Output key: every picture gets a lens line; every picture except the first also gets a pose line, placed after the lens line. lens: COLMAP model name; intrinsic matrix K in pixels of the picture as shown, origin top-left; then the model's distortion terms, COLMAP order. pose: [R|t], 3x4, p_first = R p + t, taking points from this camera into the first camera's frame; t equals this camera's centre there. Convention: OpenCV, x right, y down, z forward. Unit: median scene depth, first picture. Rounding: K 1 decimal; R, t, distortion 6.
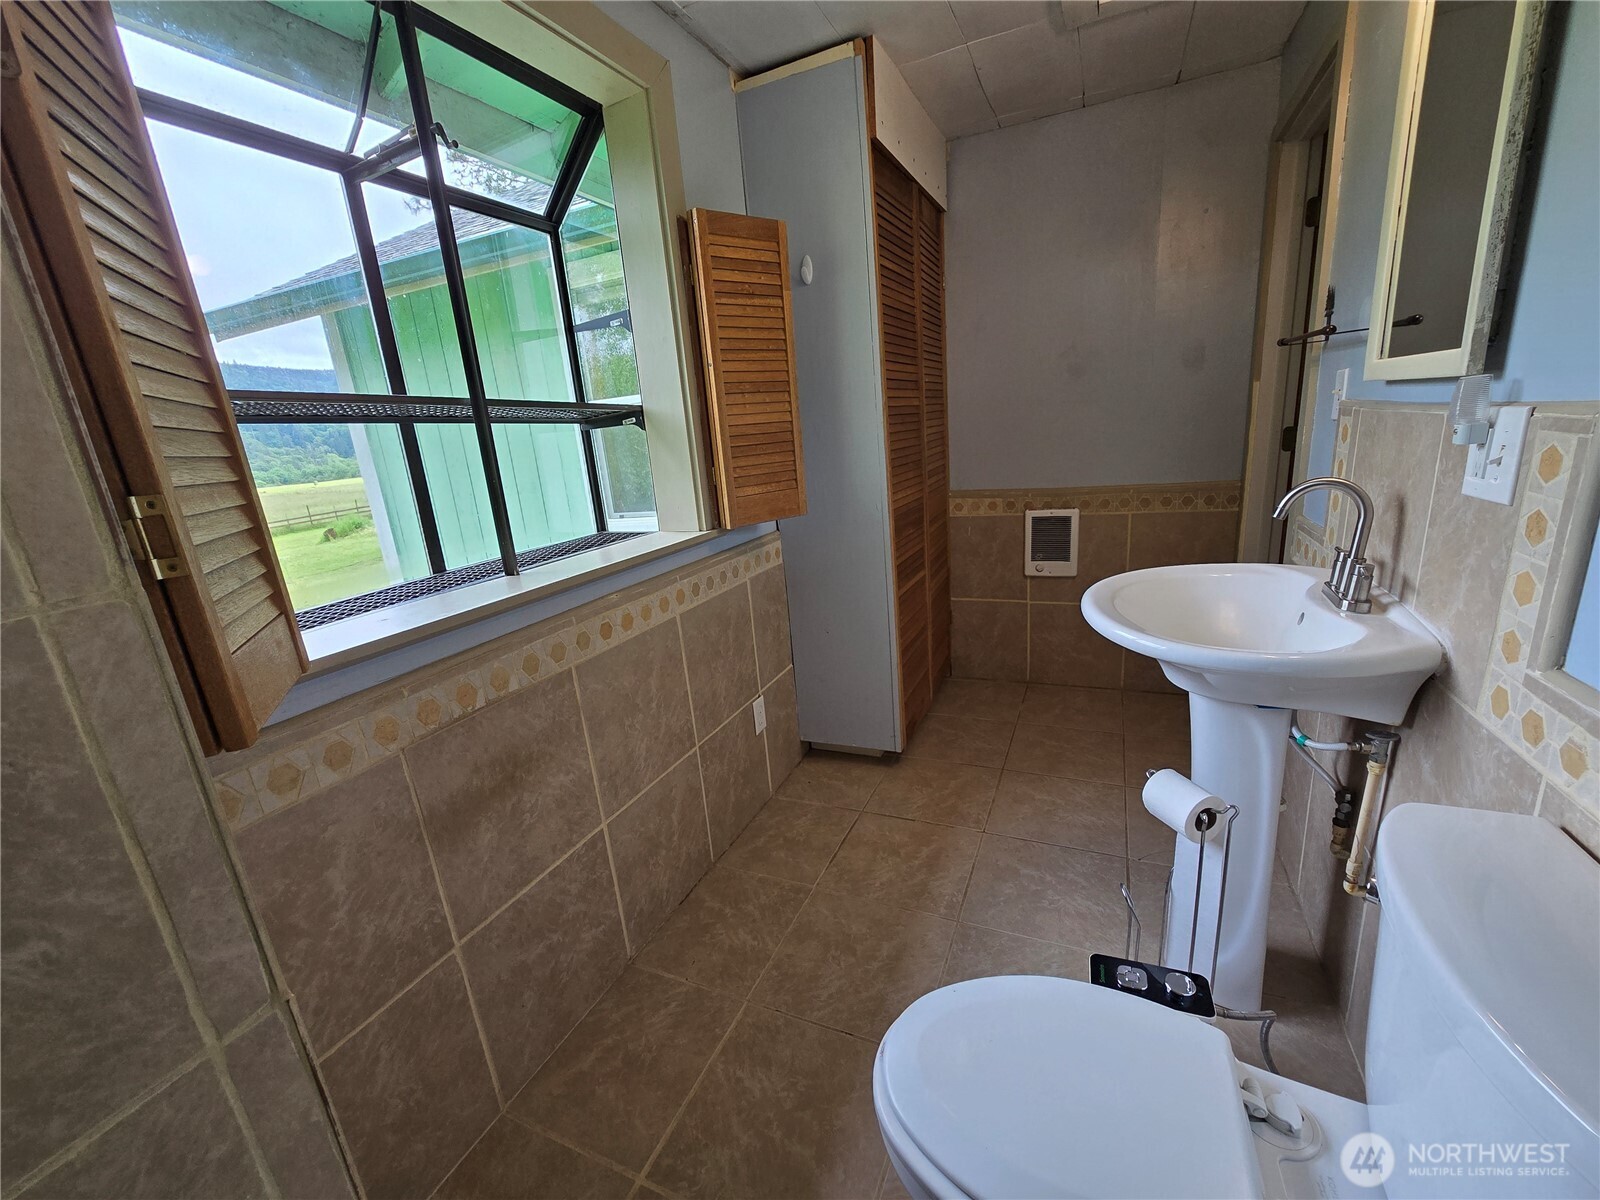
lens RADIAL K [[658.0, 0, 812.9], [0, 658.0, 601.4], [0, 0, 1]] dist [-0.010264, 0.003549]
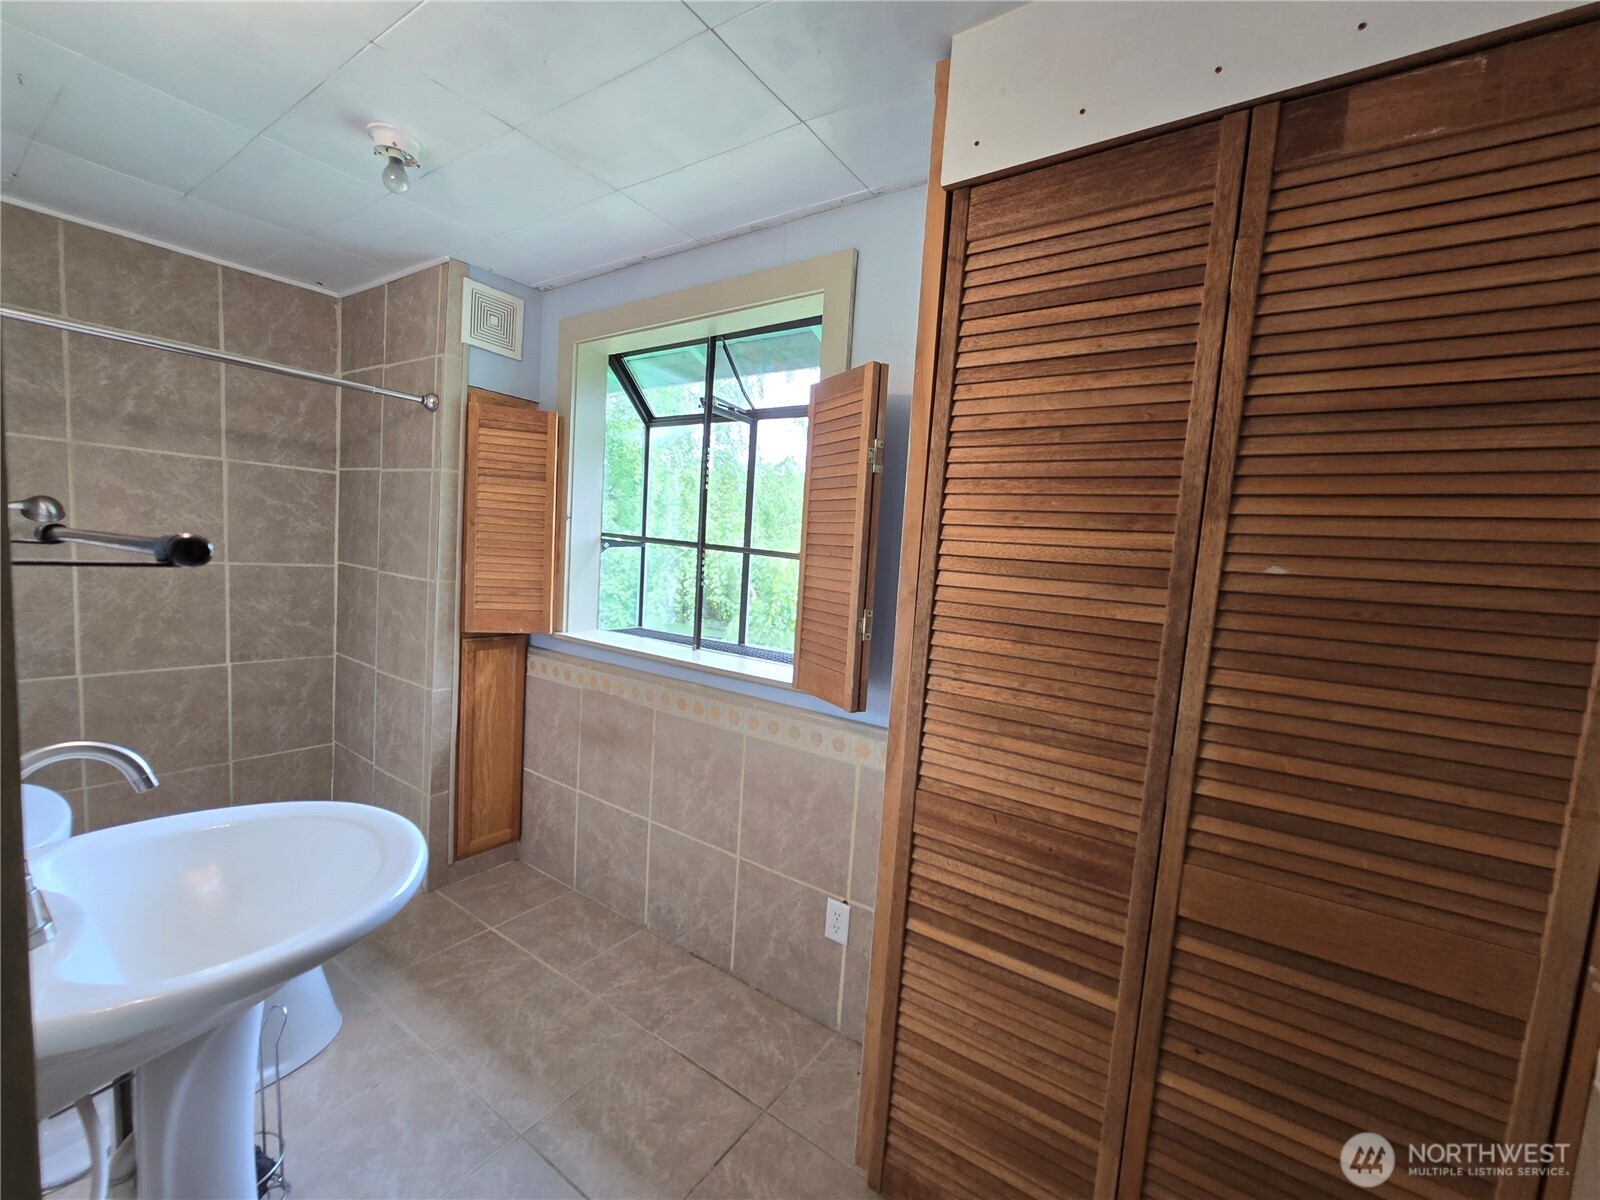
lens RADIAL K [[658.0, 0, 789.3], [0, 658.0, 606.2], [0, 0, 1]] dist [-0.010264, 0.003549]
pose [[-0.202402, 0.159873, -0.966165, 0.957099], [-0.295336, 0.930686, 0.215872, -0.515666], [0.933708, 0.329036, -0.141156, 1.321320]]
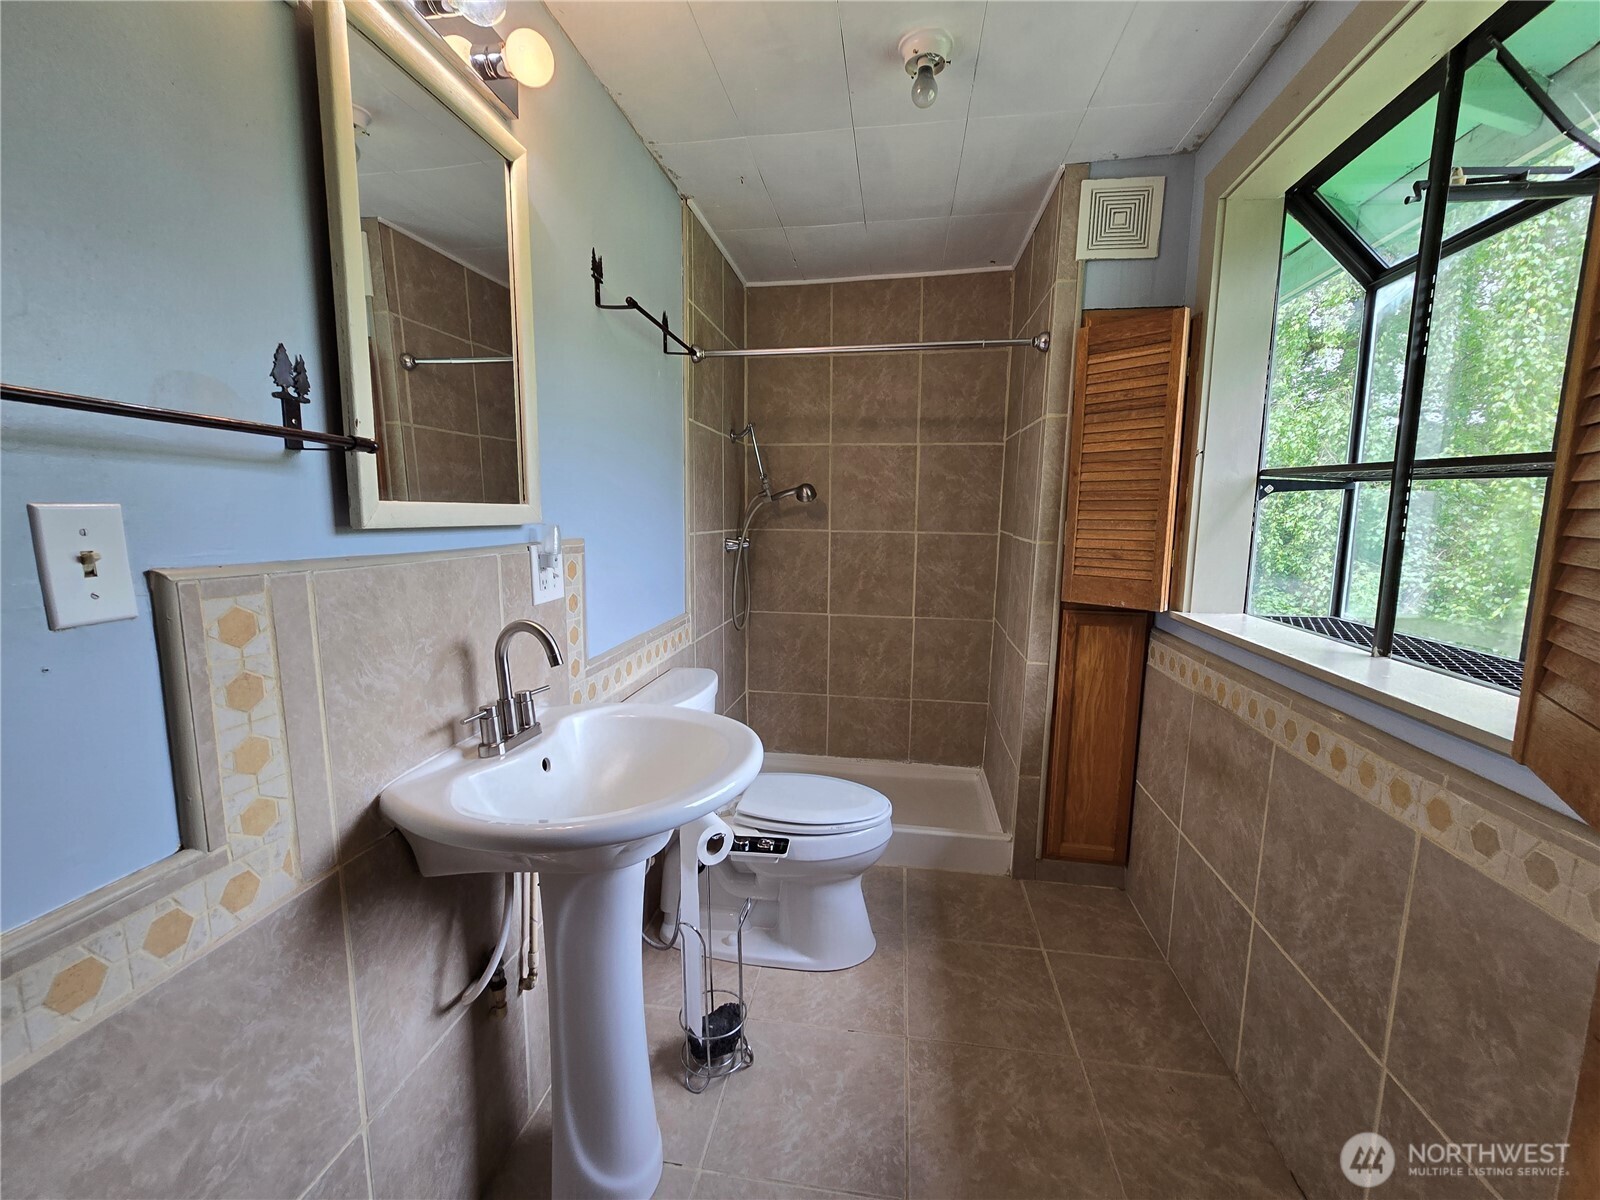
lens RADIAL K [[658.0, 0, 798.2], [0, 658.0, 602.2], [0, 0, 1]] dist [-0.010264, 0.003549]
pose [[-0.964981, 0.111740, -0.237329, 0.464619], [0.008306, 0.917298, 0.398115, -0.434702], [0.262187, 0.382203, -0.886103, 1.455175]]
